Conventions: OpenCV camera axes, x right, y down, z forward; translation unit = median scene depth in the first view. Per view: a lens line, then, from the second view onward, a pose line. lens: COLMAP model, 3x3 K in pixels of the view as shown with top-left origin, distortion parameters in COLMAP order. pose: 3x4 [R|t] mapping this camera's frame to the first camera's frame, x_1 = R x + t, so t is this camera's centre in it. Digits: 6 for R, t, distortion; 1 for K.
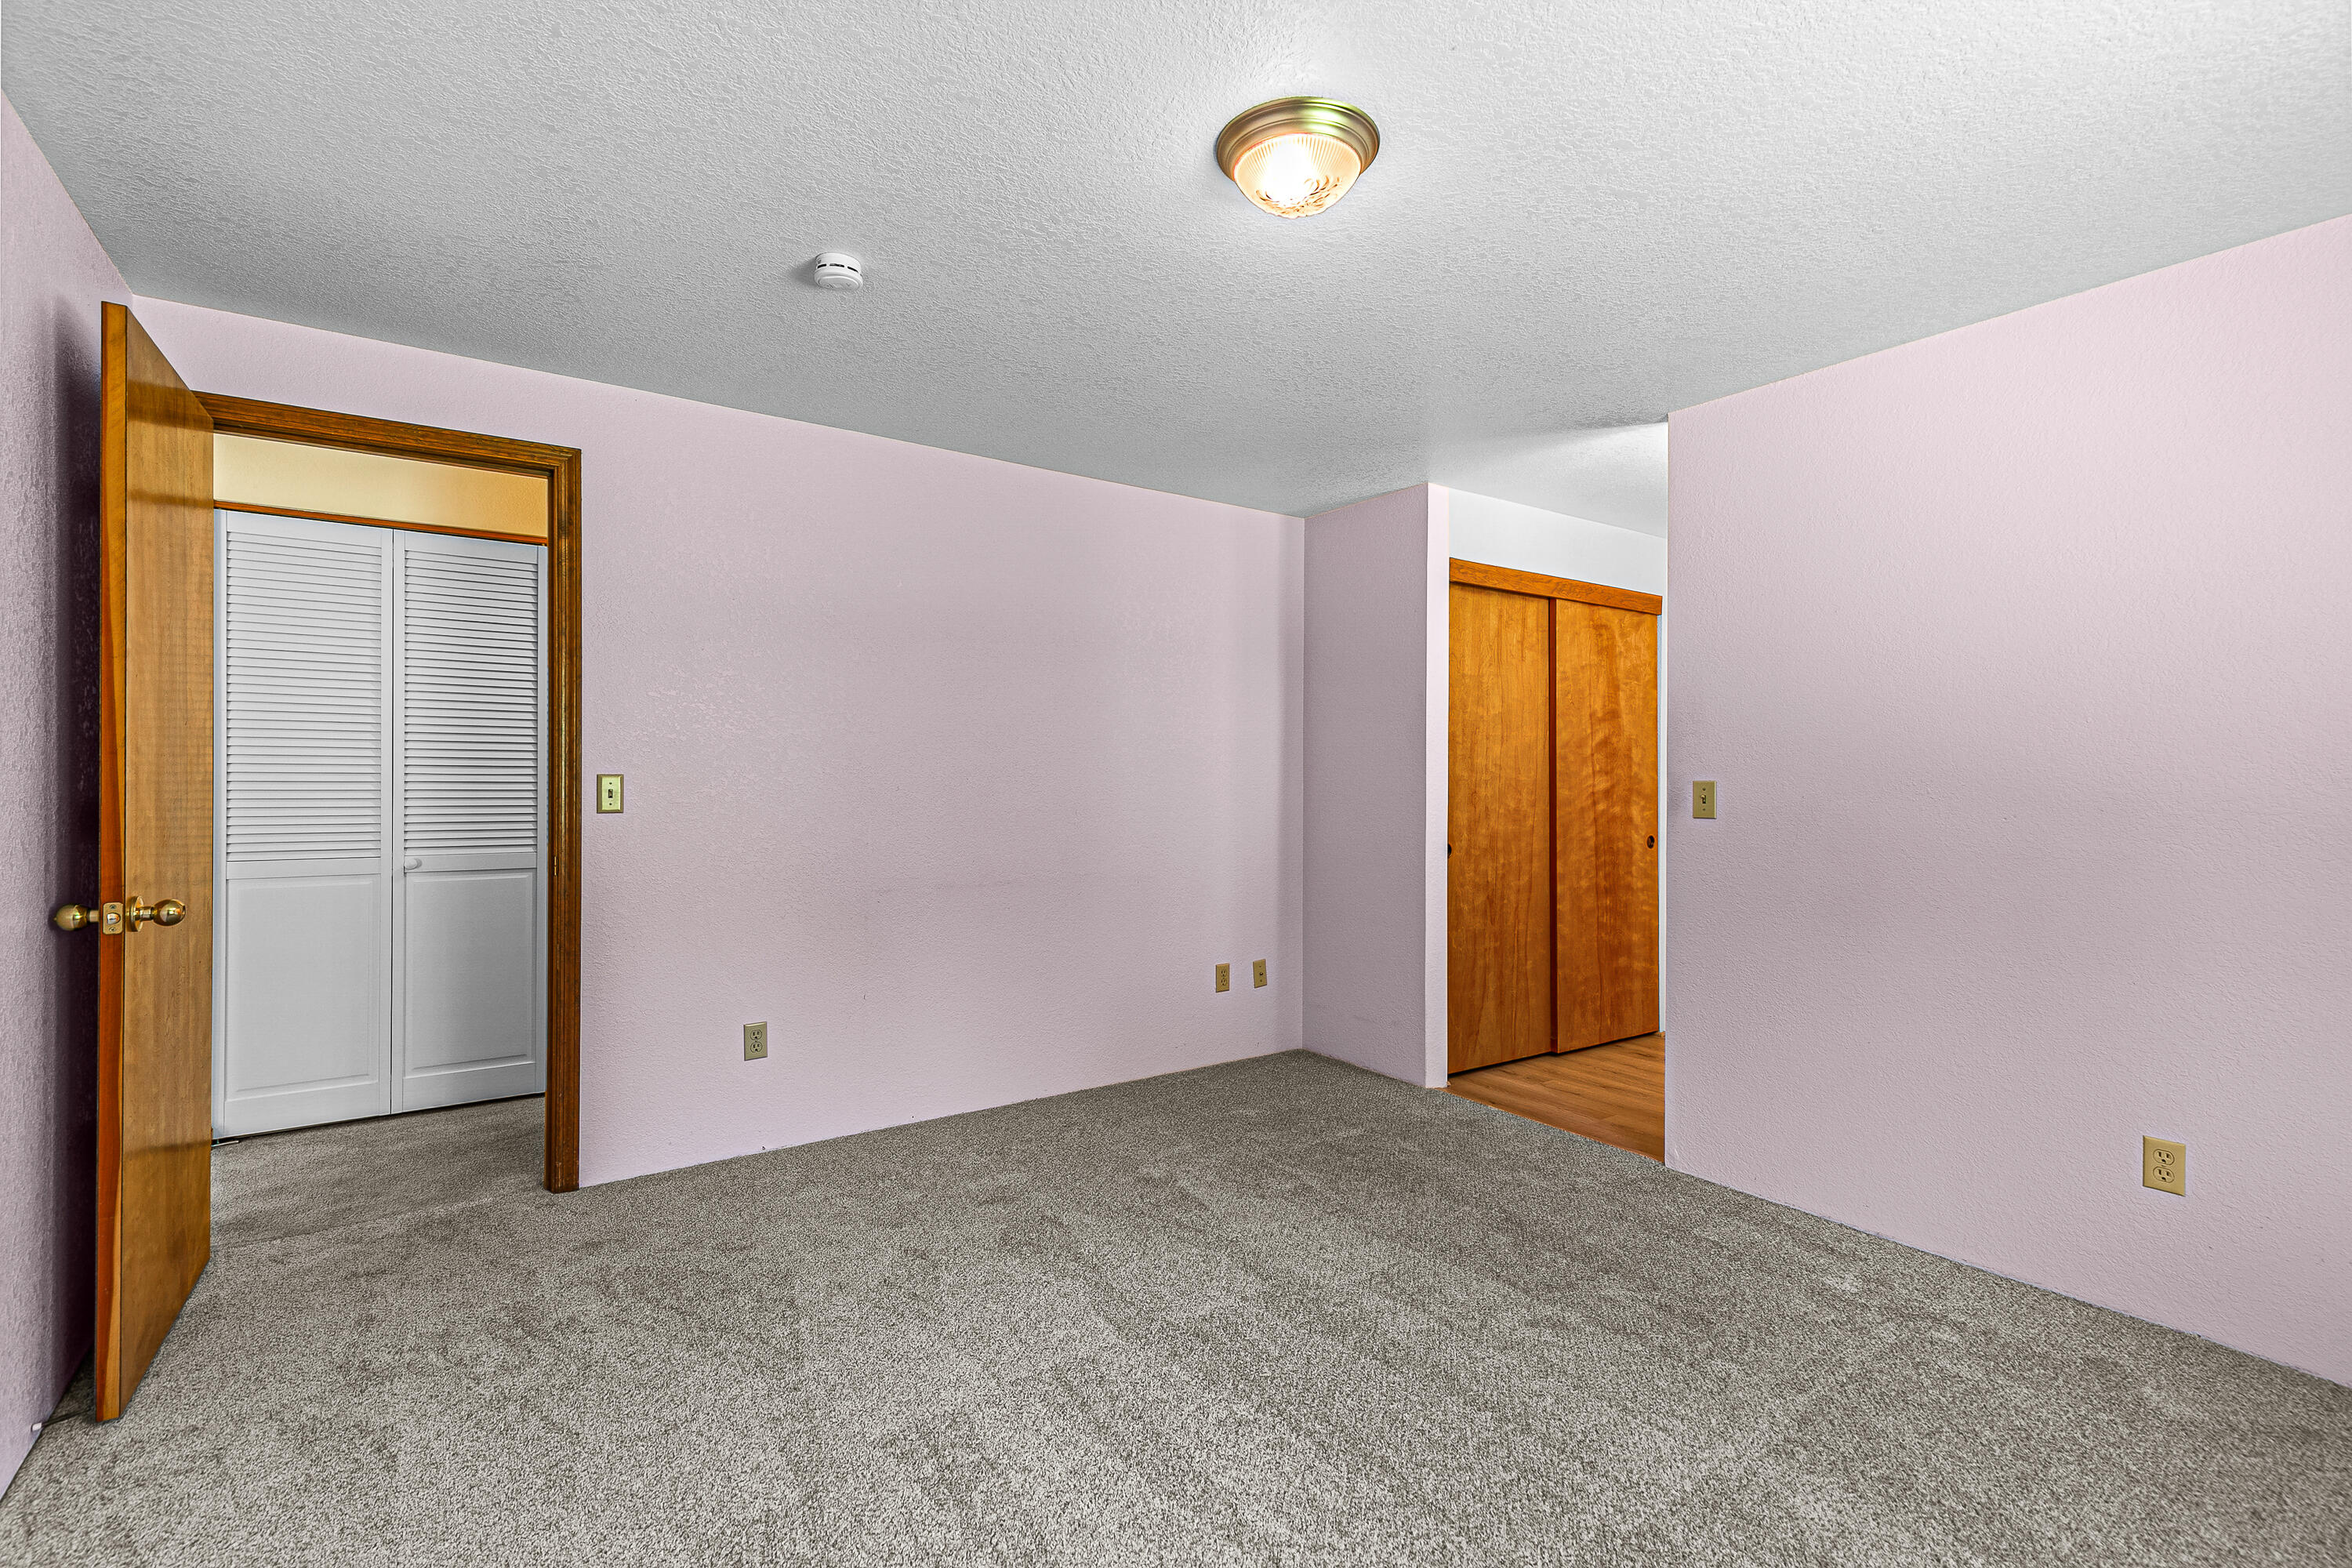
lens RADIAL K [[1080.8, 0, 1159.2], [0, 1080.8, 774.0], [0, 0, 1]] dist [0.013421, -0.001975]
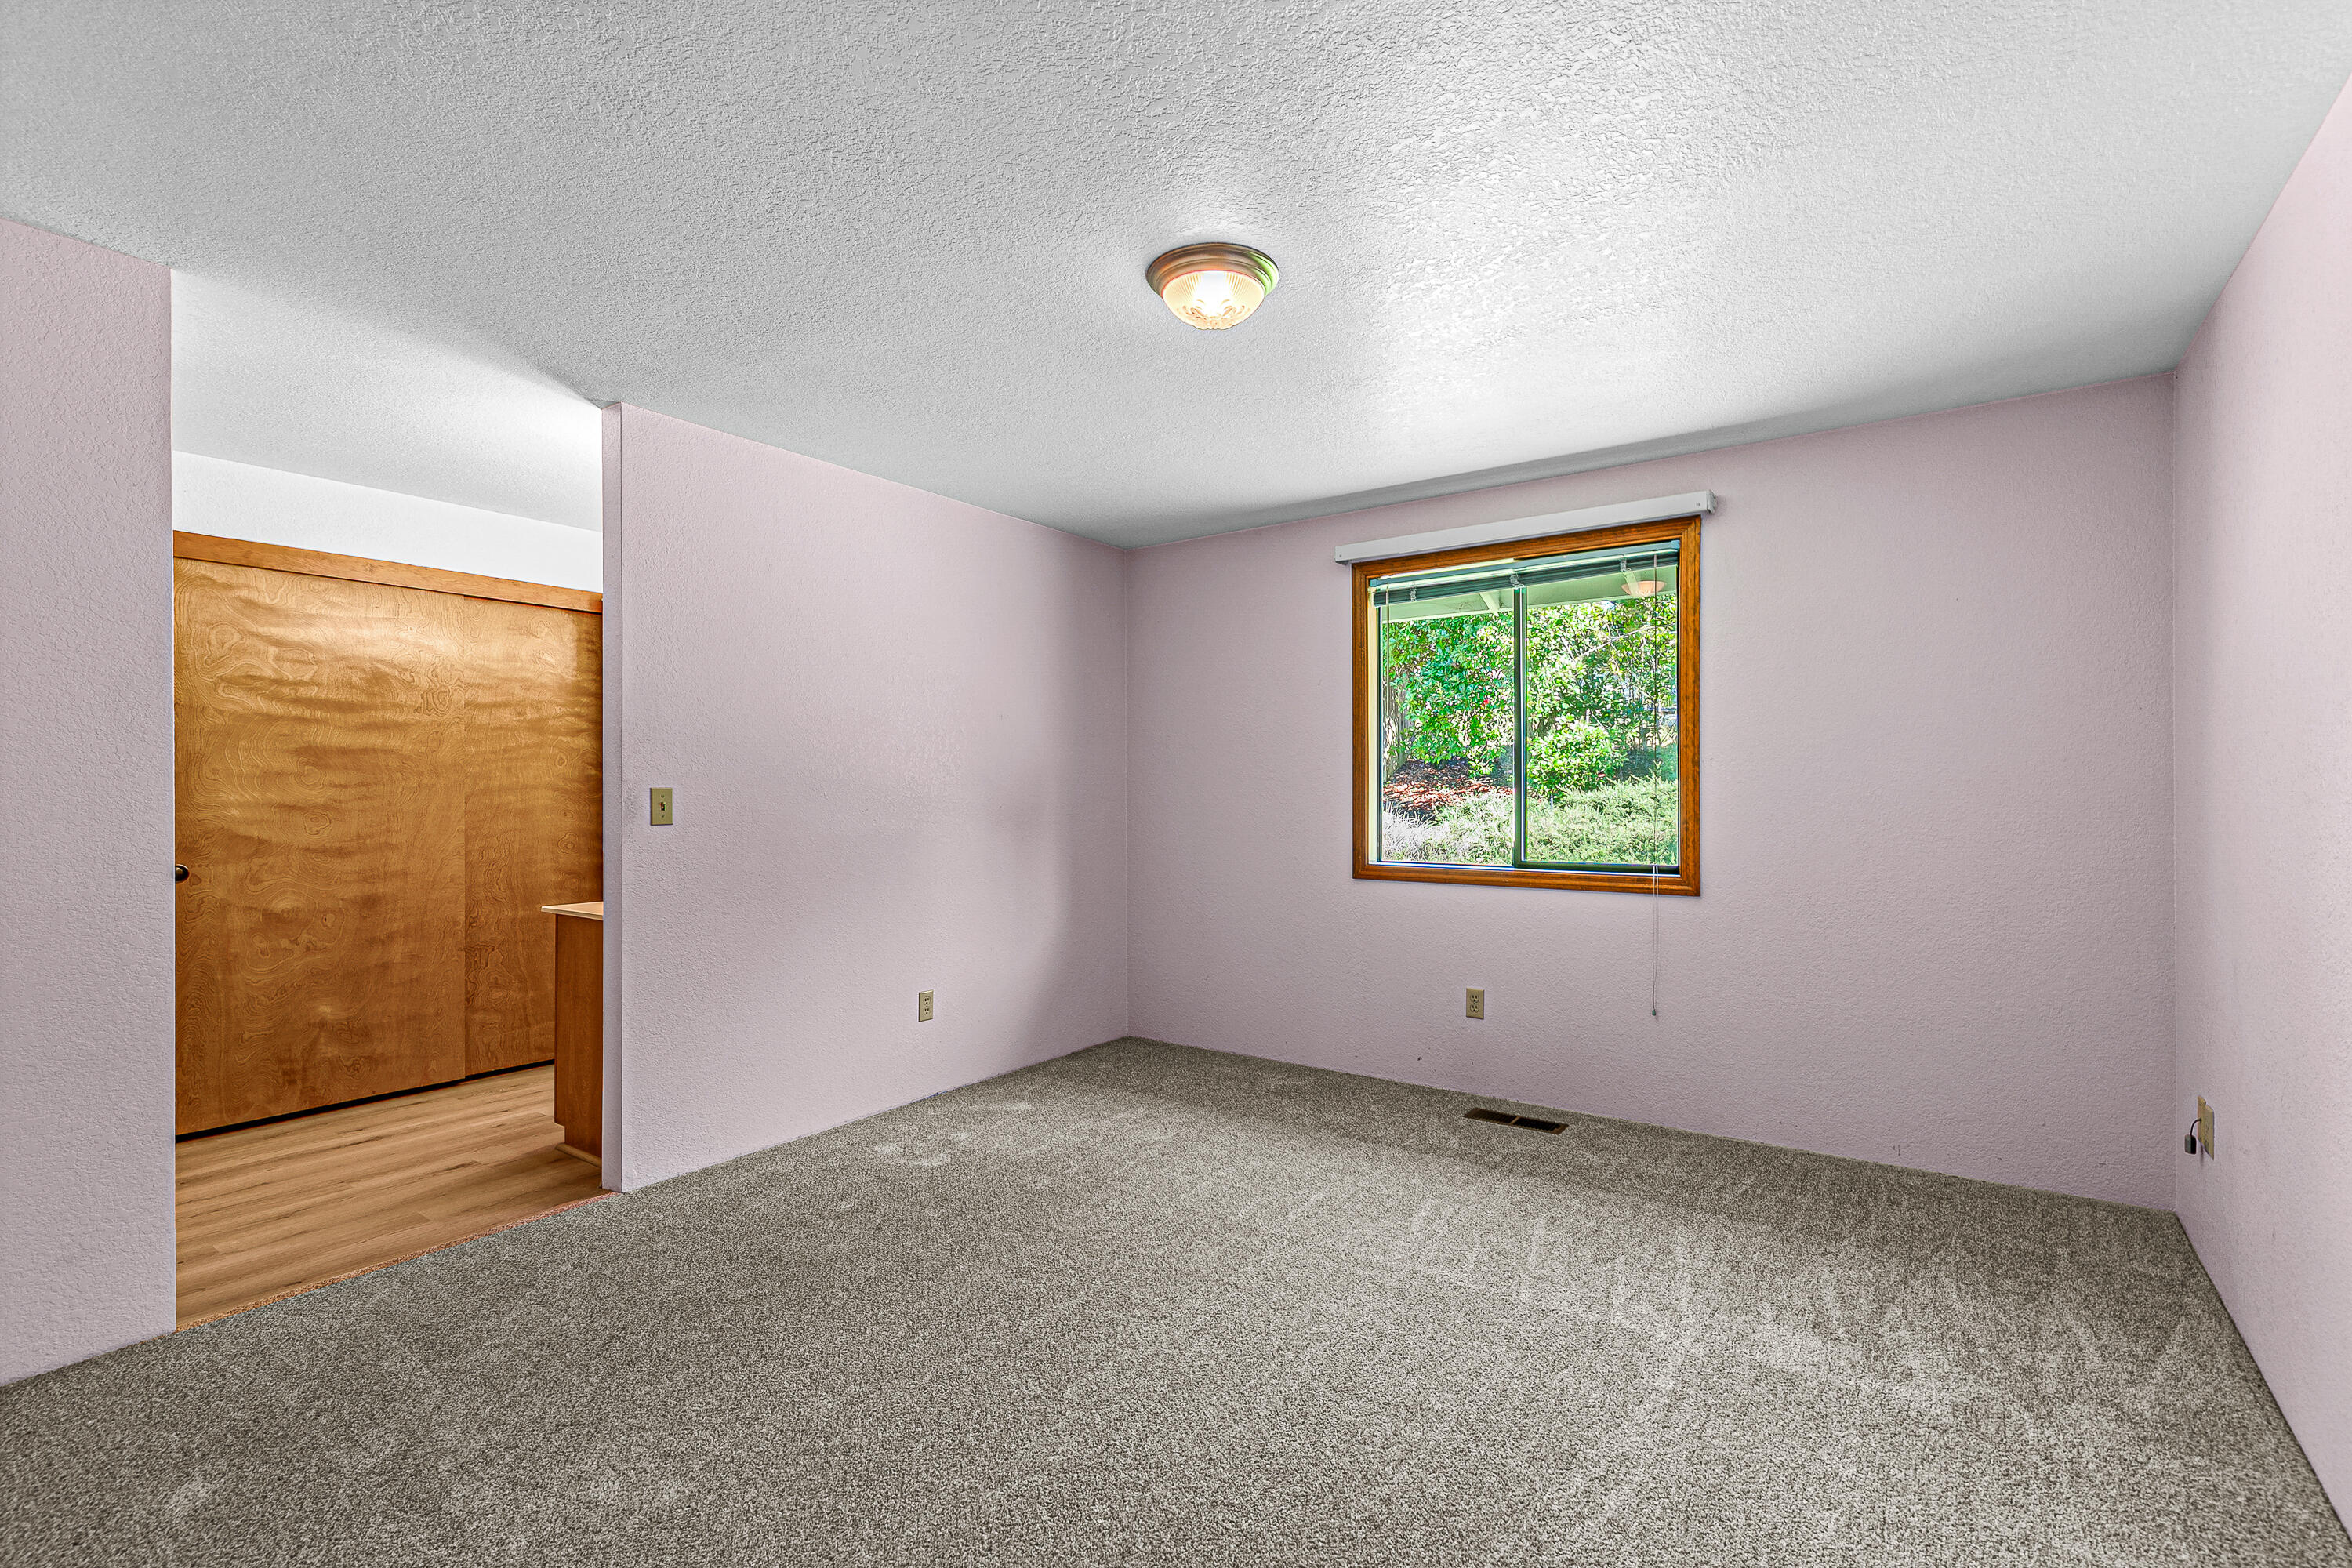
lens RADIAL K [[1080.8, 0, 1184.6], [0, 1080.8, 786.8], [0, 0, 1]] dist [0.013421, -0.001975]
pose [[-0.345361, -0.010814, 0.938408, -0.446744], [0.000176, 0.999933, 0.011588, -0.004342], [-0.938470, 0.004167, -0.345335, 0.651253]]
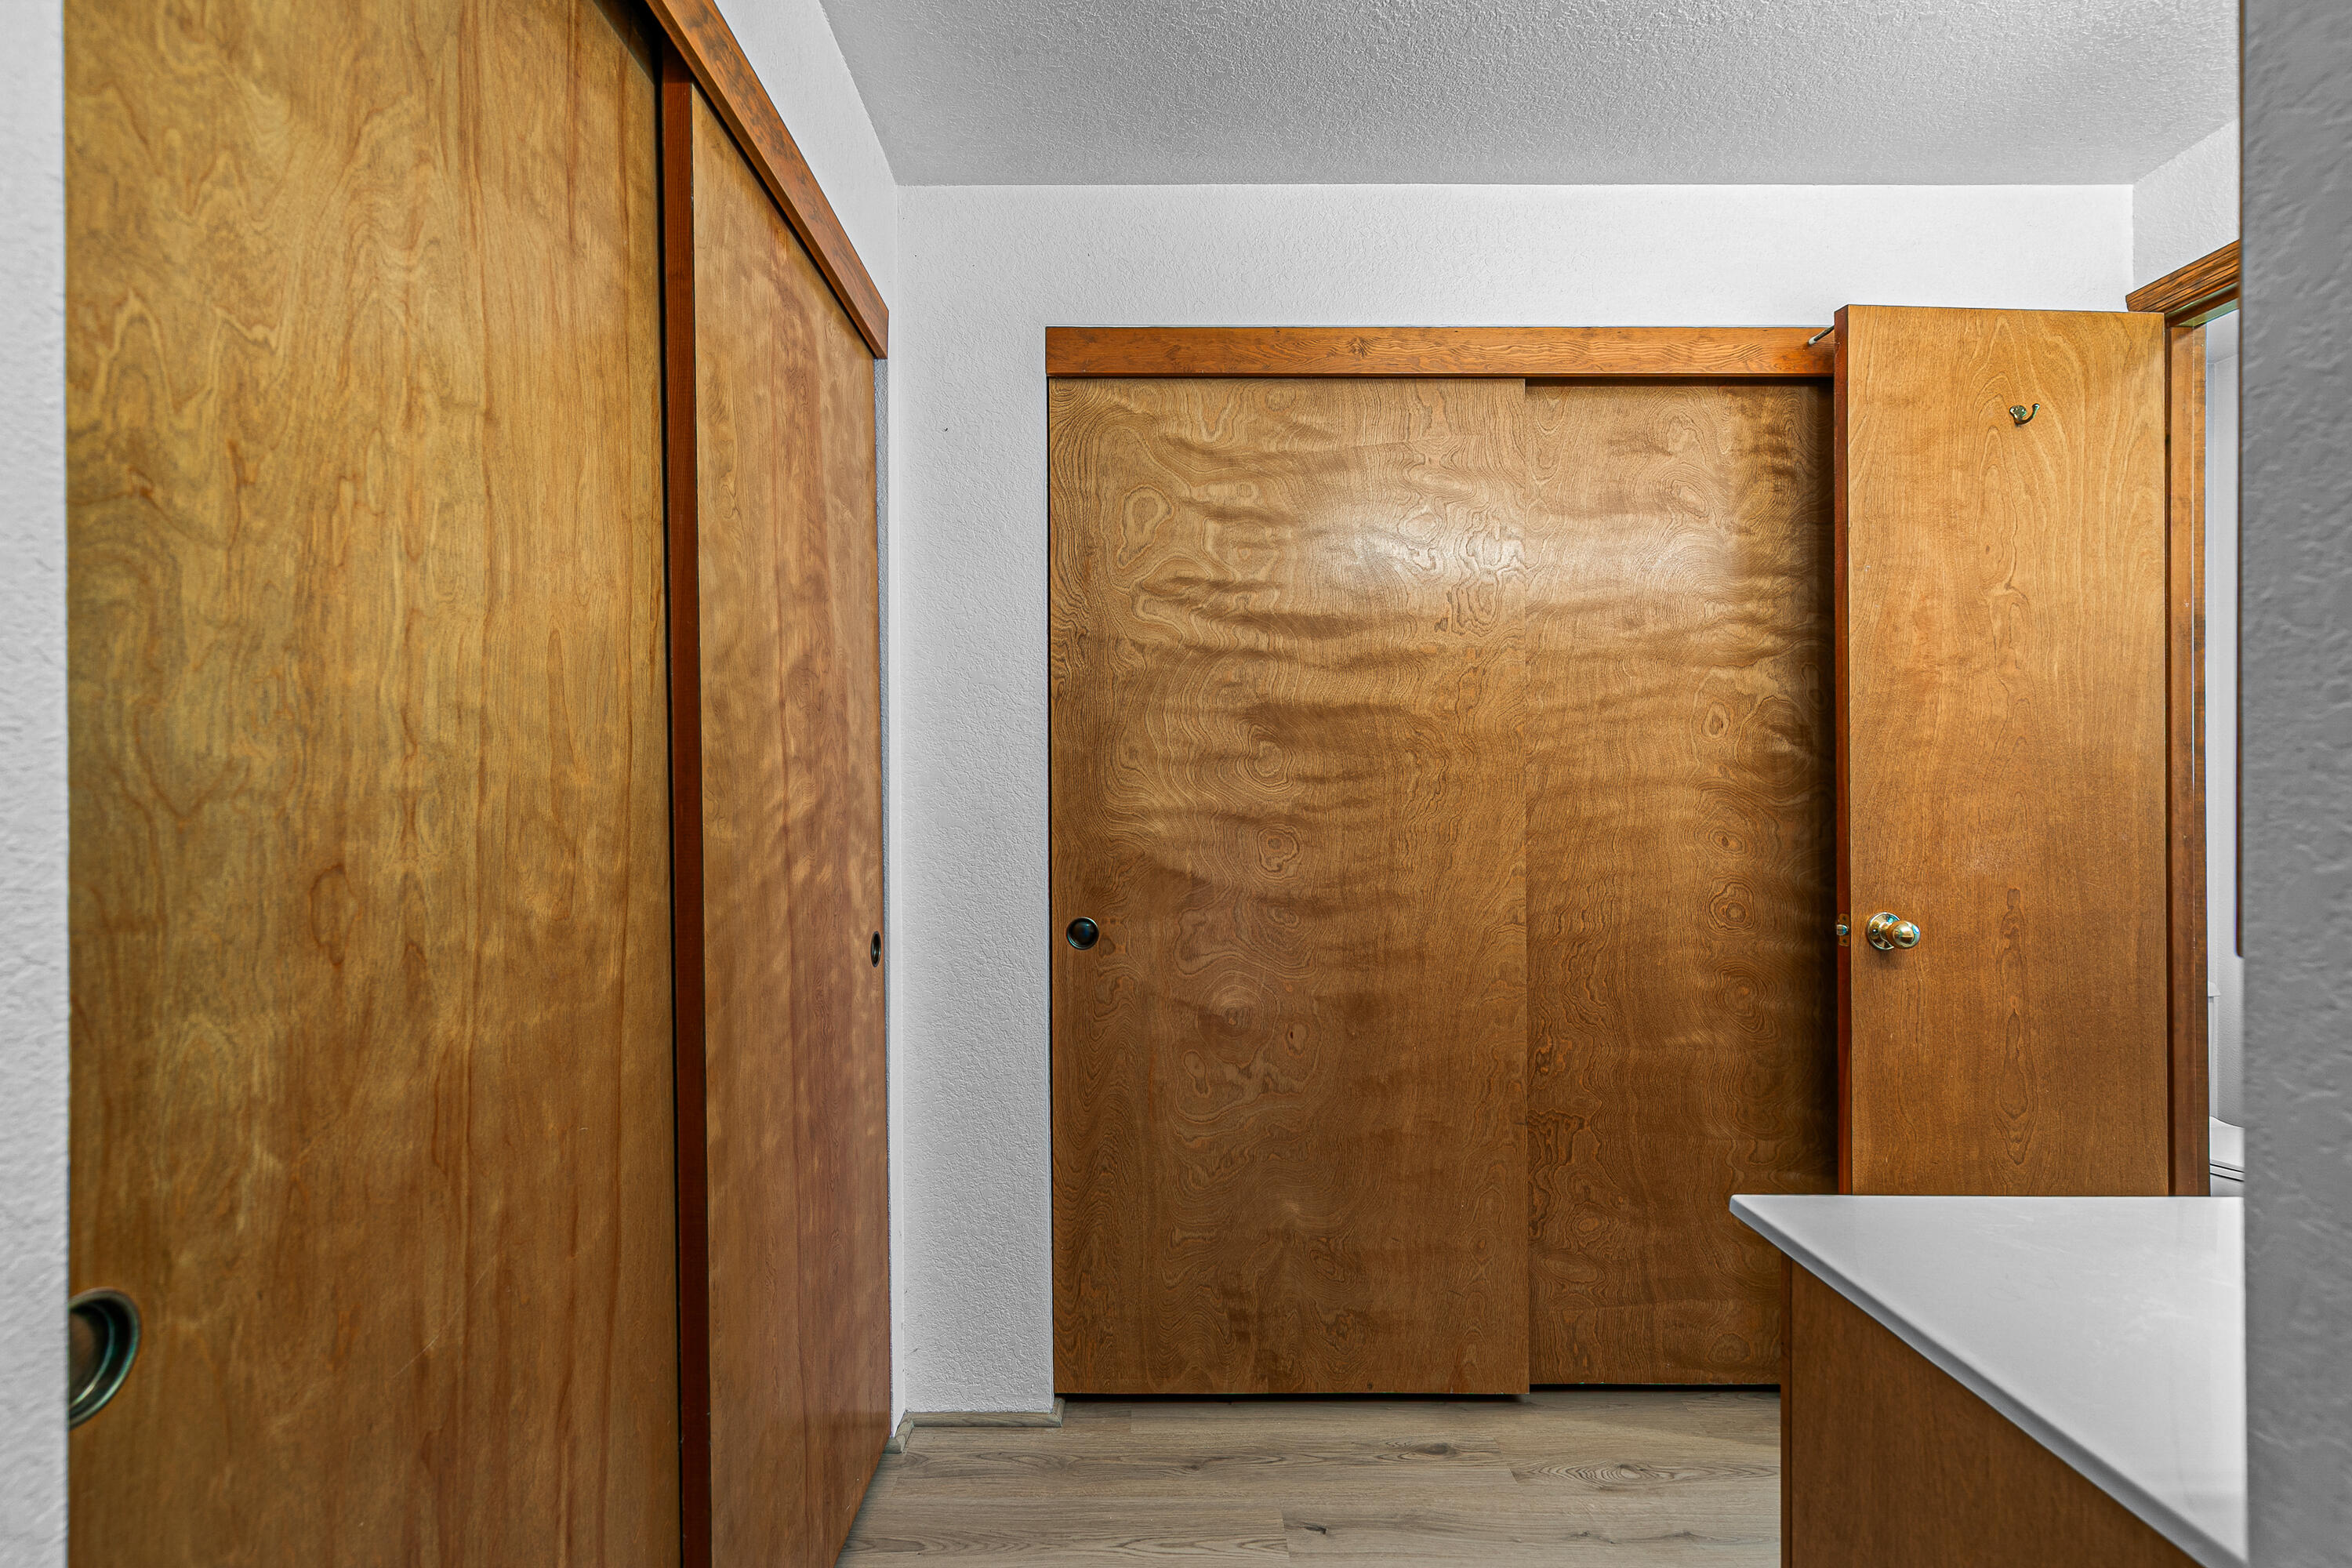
lens RADIAL K [[1080.8, 0, 1177.1], [0, 1080.8, 779.2], [0, 0, 1]] dist [0.013421, -0.001975]
pose [[0.553742, -0.005934, 0.832667, 0.221570], [0.008866, 0.999960, 0.001230, 0.004372], [-0.832641, 0.006701, 0.553773, 0.788162]]
